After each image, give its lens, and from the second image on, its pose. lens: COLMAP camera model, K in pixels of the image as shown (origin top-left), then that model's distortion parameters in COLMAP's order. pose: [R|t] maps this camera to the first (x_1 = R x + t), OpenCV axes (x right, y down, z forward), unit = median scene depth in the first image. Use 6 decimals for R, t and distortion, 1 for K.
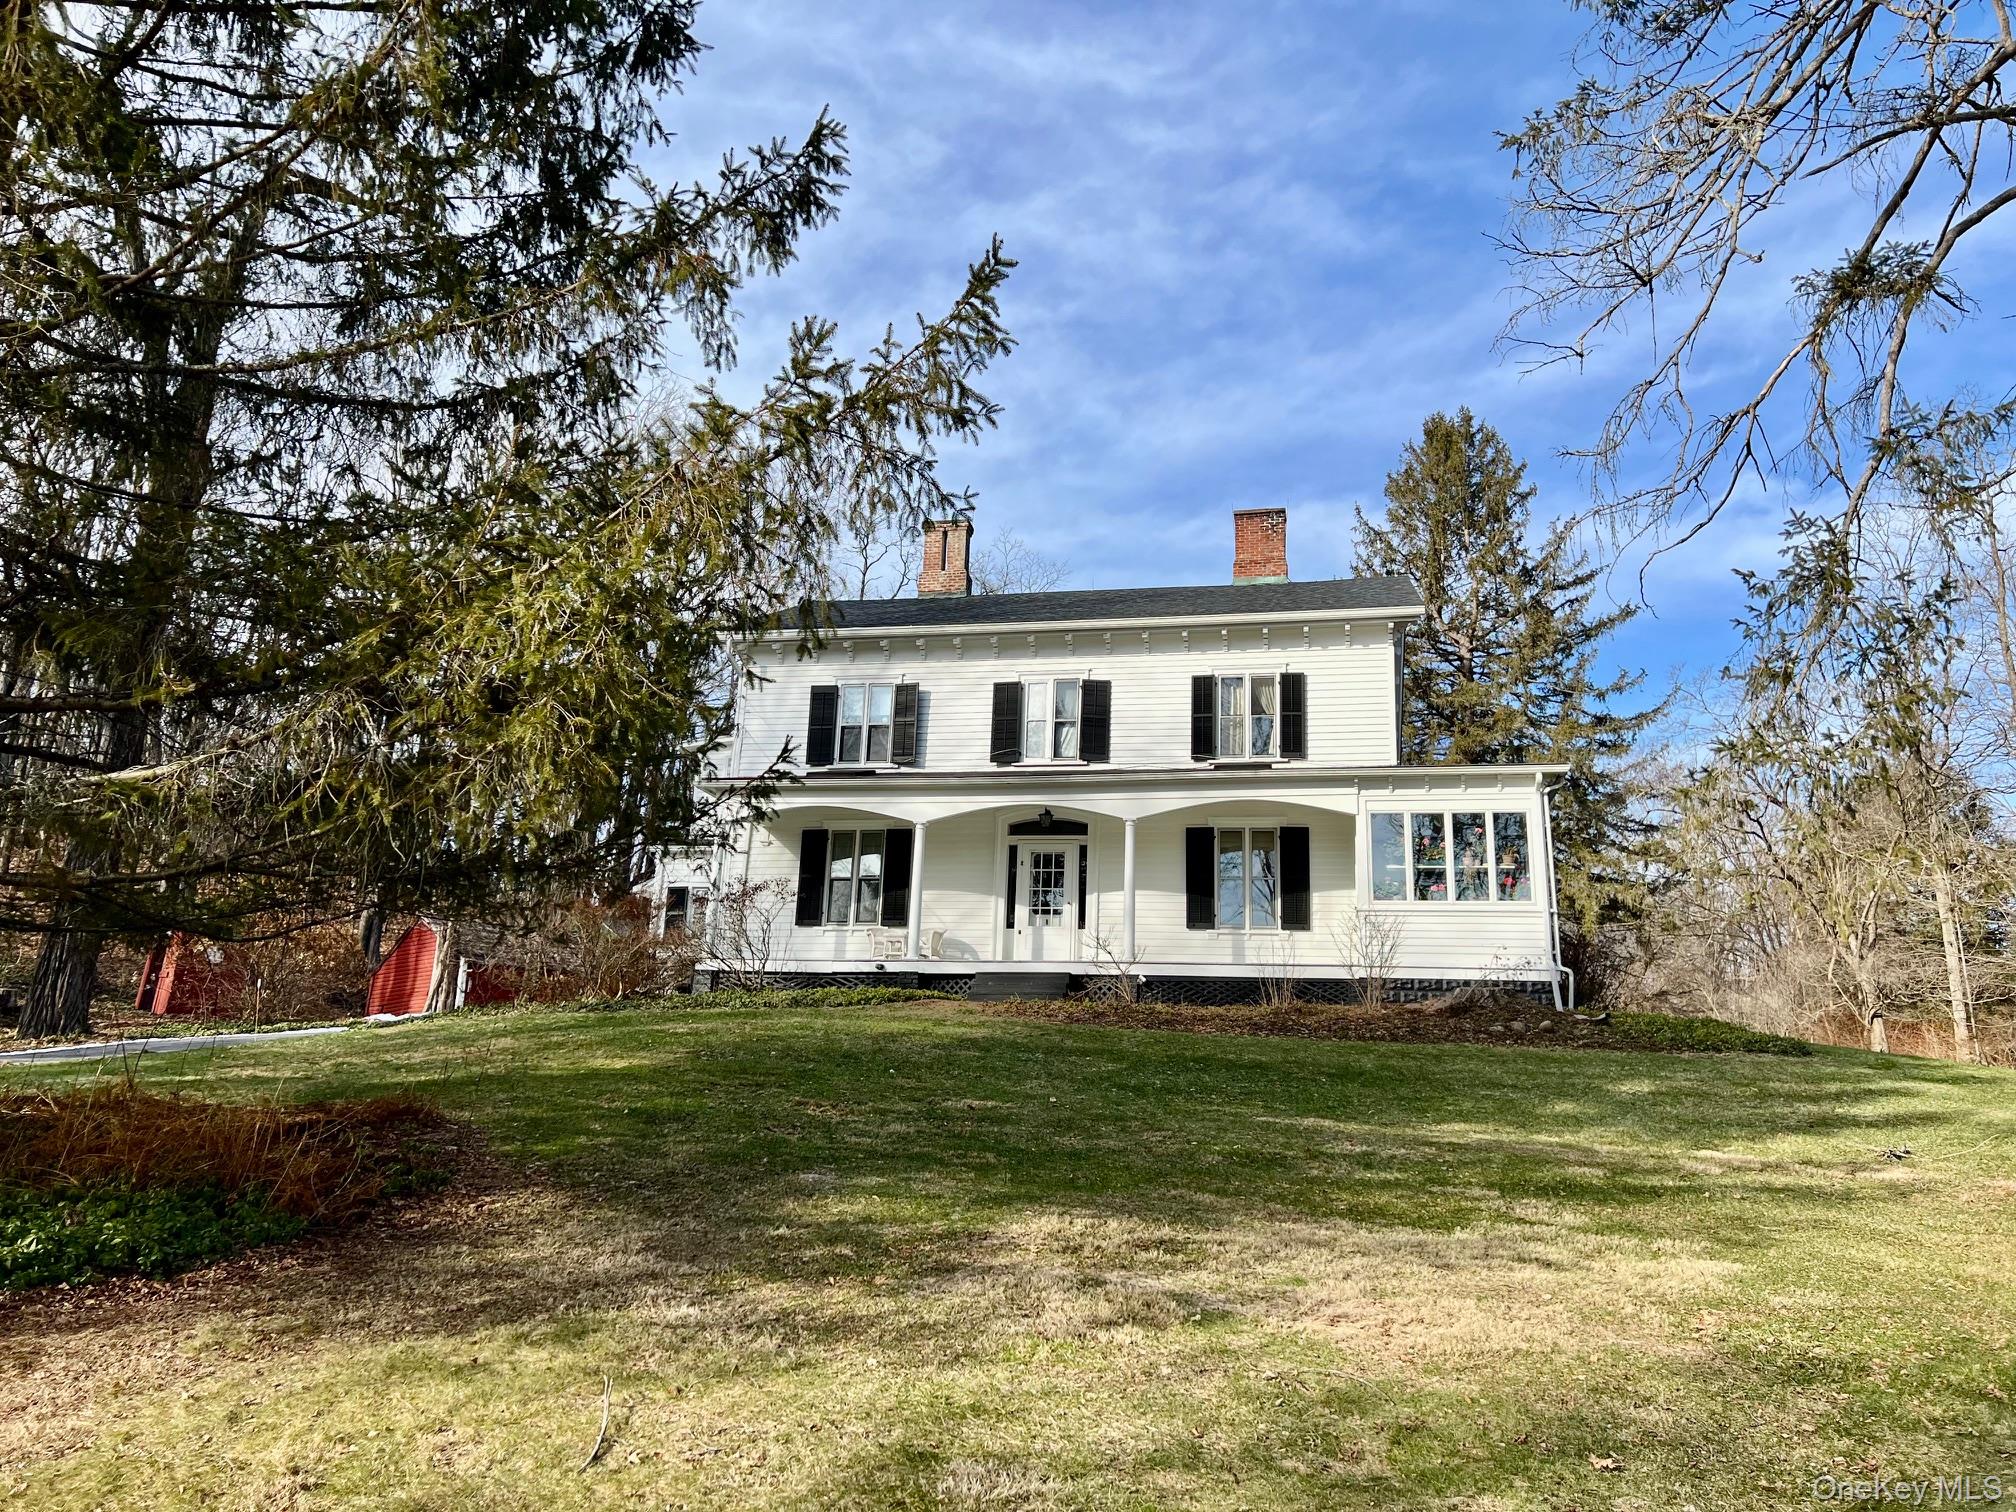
lens RADIAL K [[1464.4, 0, 1008.0], [0, 1464.4, 756.0], [0, 0, 1]] dist [-0.001765, -0.000142]
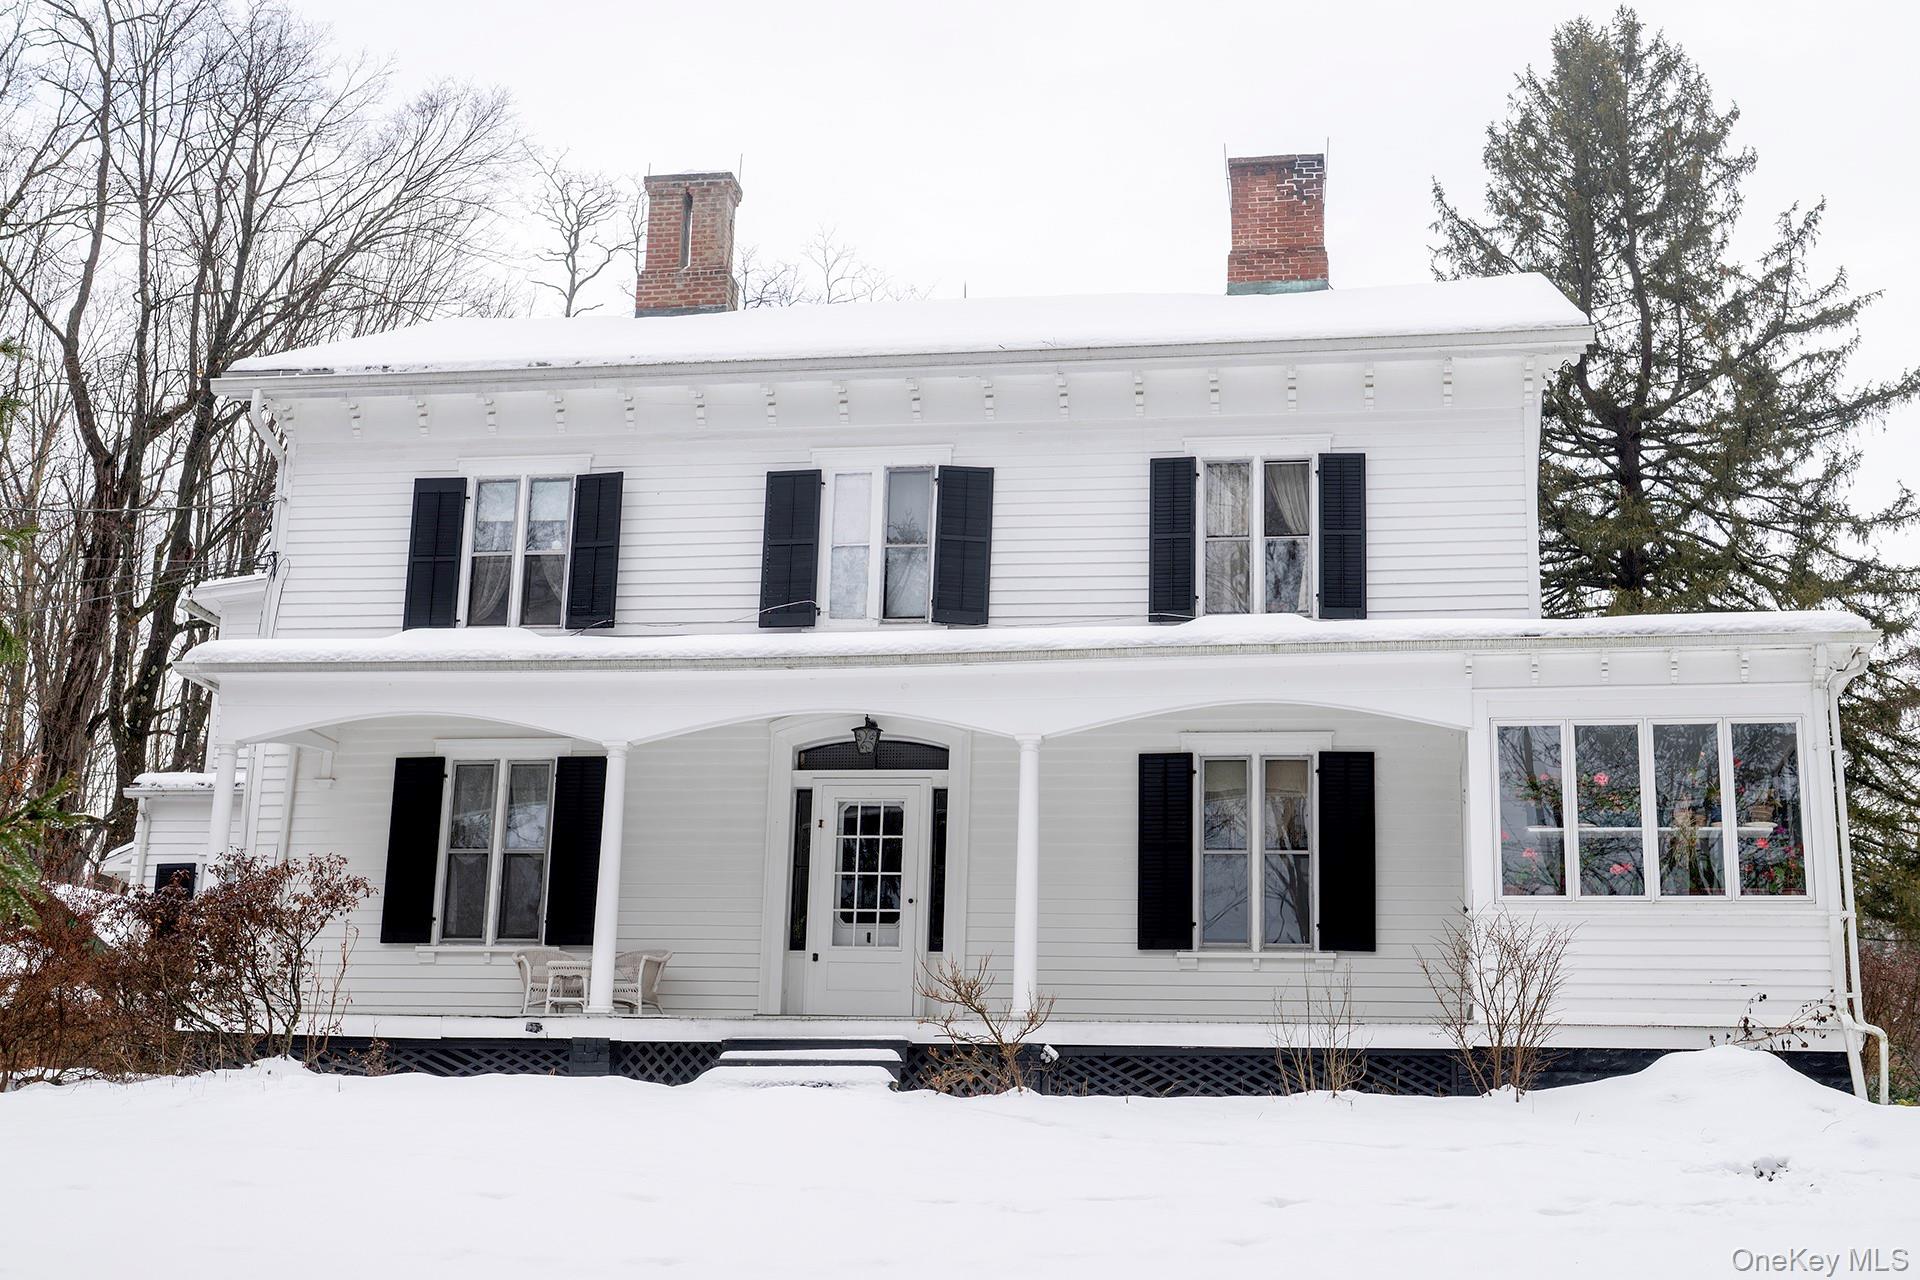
lens RADIAL K [[2428.6, 0, 960.0], [0, 2428.6, 640.0], [0, 0, 1]] dist [-0.008358, 0.012466]
pose [[0.998502, 0.003057, 0.054627, 0.011509], [-0.002989, 0.999995, -0.001332, 0.009670], [-0.054630, 0.001166, 0.998506, 0.145132]]
